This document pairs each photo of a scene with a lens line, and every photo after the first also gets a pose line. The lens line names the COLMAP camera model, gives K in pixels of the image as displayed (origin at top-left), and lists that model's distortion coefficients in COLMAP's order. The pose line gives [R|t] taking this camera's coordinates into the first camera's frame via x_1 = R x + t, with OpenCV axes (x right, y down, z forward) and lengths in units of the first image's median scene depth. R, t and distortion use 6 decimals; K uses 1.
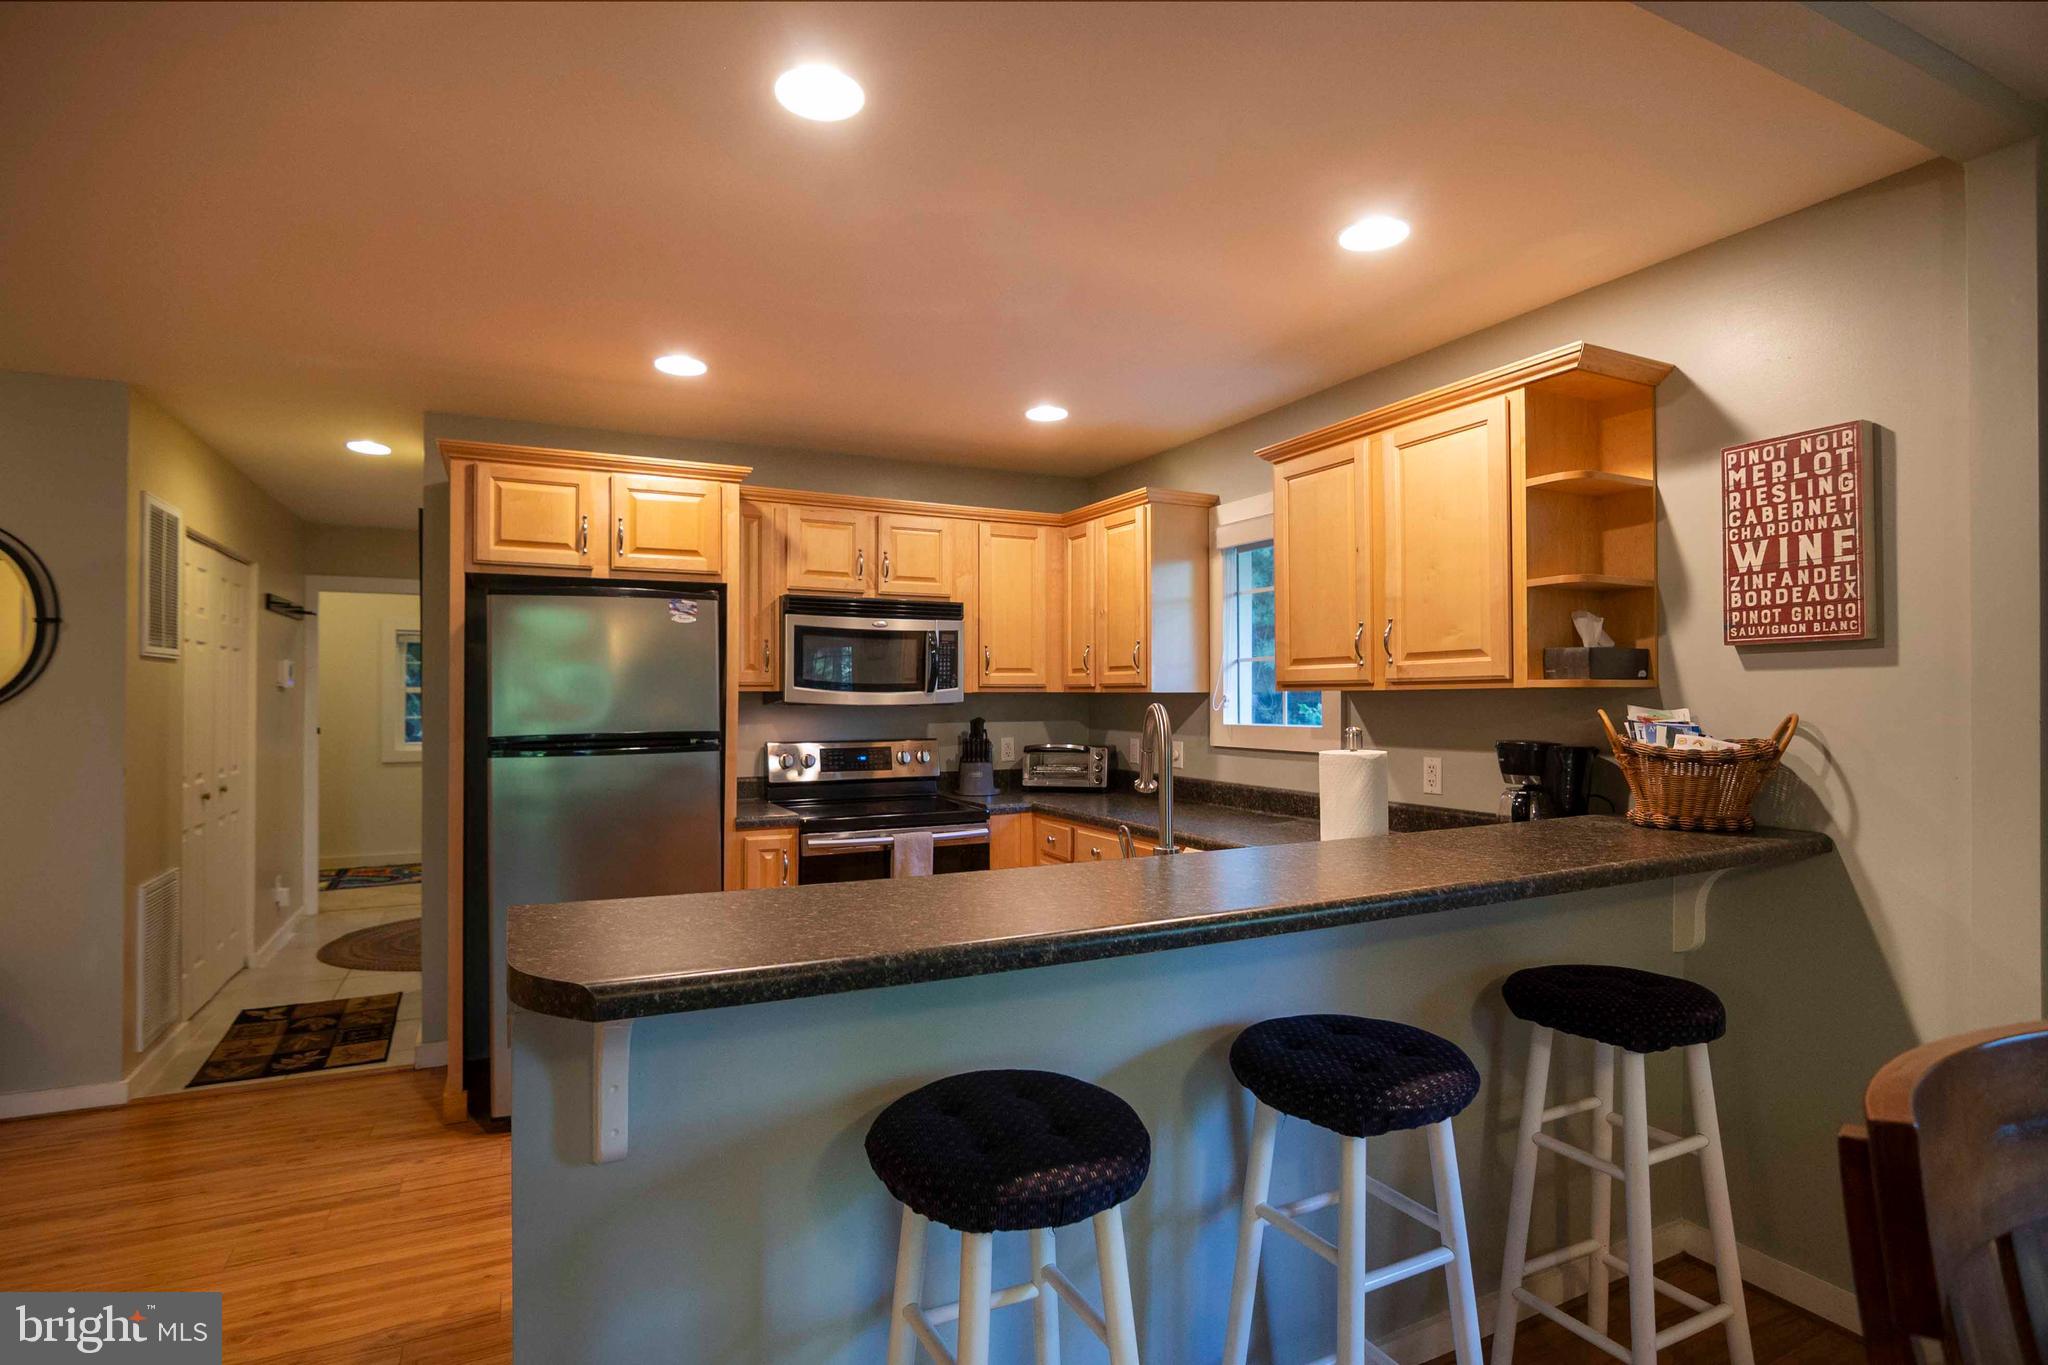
lens RADIAL K [[1009.9, 0, 1011.4], [0, 1009.9, 693.0], [0, 0, 1]] dist [-0.031329, 0.010076]
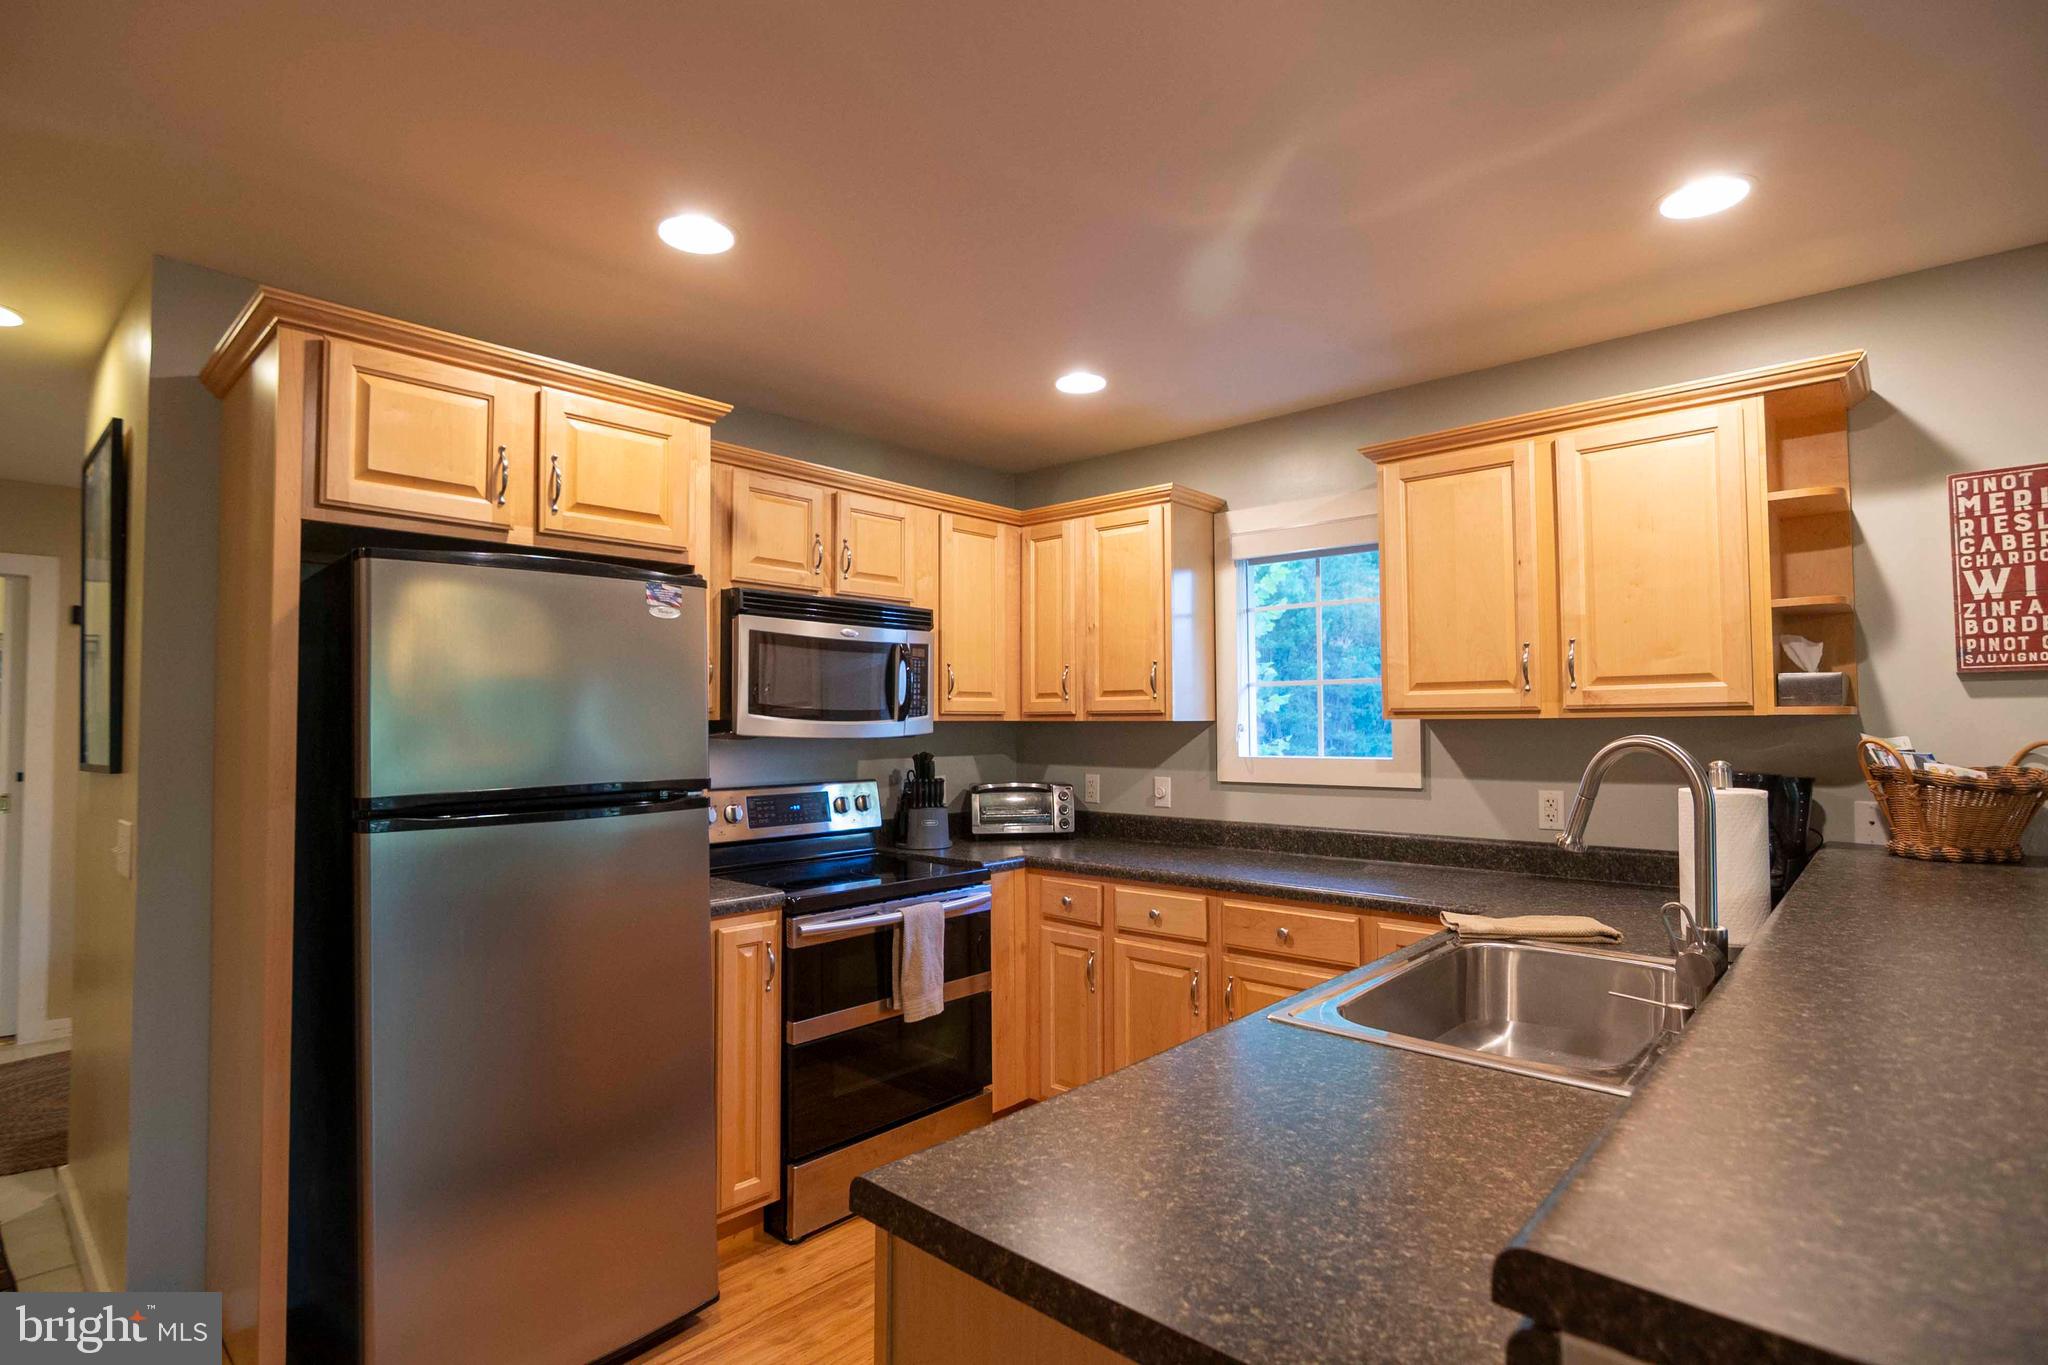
lens RADIAL K [[1009.9, 0, 1011.9], [0, 1009.9, 692.5], [0, 0, 1]] dist [-0.031329, 0.010076]
pose [[0.931428, 0.009412, 0.363804, -0.478410], [0.001246, 0.999577, -0.029049, -0.000395], [-0.363924, 0.027510, 0.931022, 0.393142]]
